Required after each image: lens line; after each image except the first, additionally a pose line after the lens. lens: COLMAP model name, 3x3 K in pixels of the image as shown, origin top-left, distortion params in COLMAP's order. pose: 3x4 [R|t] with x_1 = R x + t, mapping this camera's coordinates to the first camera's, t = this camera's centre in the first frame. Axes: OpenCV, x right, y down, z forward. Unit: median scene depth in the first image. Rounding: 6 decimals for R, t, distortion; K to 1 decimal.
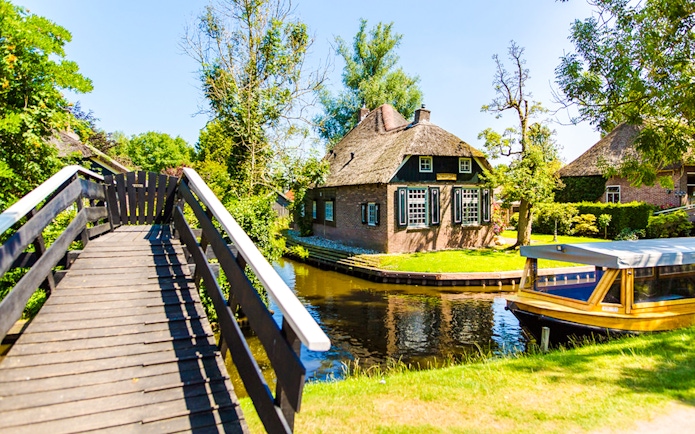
lens RADIAL K [[470.6, 0, 346.8], [0, 470.6, 202.3], [0, 0, 1]] dist [-0.003332, 0.002429]
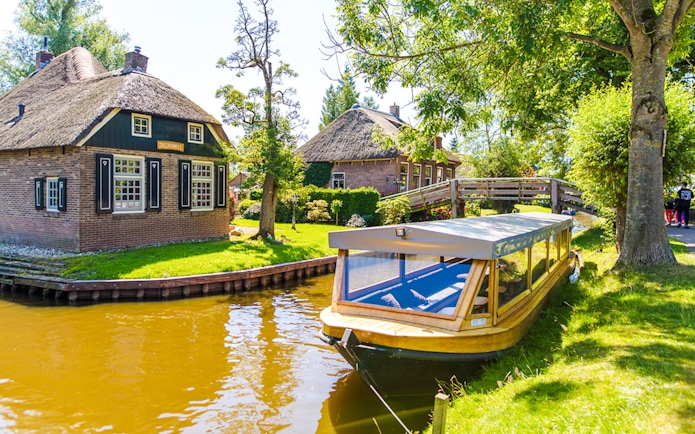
lens RADIAL K [[470.6, 0, 346.8], [0, 470.6, 202.3], [0, 0, 1]] dist [-0.003332, 0.002429]
pose [[0.828695, 0.006392, 0.559664, 0.025920], [-0.017039, 0.999759, 0.013811, 0.020274], [-0.559441, -0.020982, 0.828605, 0.222223]]
